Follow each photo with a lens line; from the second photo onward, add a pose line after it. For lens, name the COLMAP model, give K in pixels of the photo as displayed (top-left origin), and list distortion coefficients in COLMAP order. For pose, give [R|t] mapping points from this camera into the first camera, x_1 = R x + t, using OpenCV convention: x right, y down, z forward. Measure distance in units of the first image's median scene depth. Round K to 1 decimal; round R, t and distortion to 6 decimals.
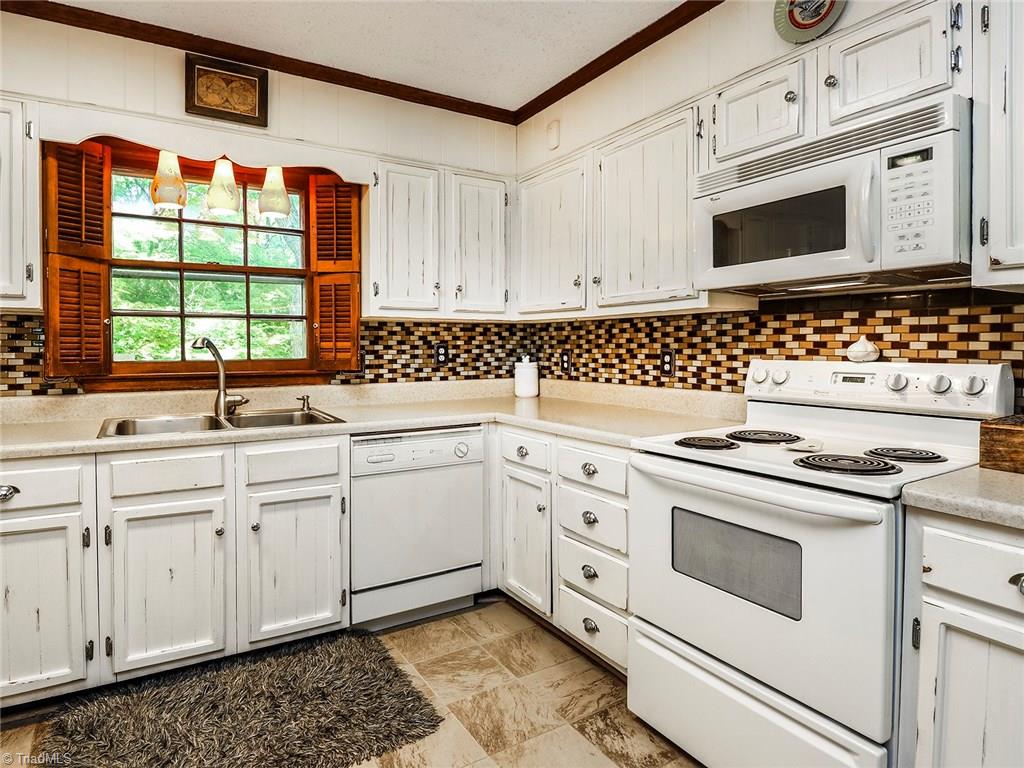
lens RADIAL K [[575.0, 0, 480.5], [0, 575.0, 360.4], [0, 0, 1]] dist [-0.001907, -0.010237]
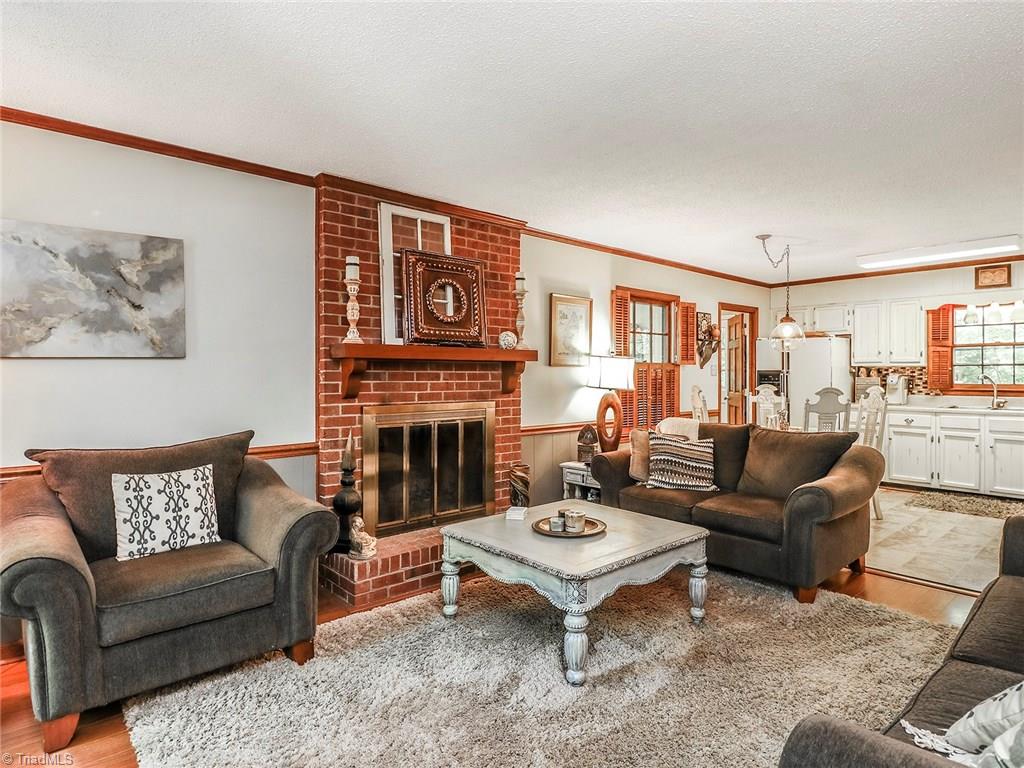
lens RADIAL K [[575.0, 0, 589.4], [0, 575.0, 375.5], [0, 0, 1]] dist [-0.001907, -0.010237]
pose [[0.260525, 0.007761, -0.965436, 1.637755], [-0.017407, 0.999843, 0.003340, -0.016887], [0.965310, 0.015936, 0.260619, -1.448966]]
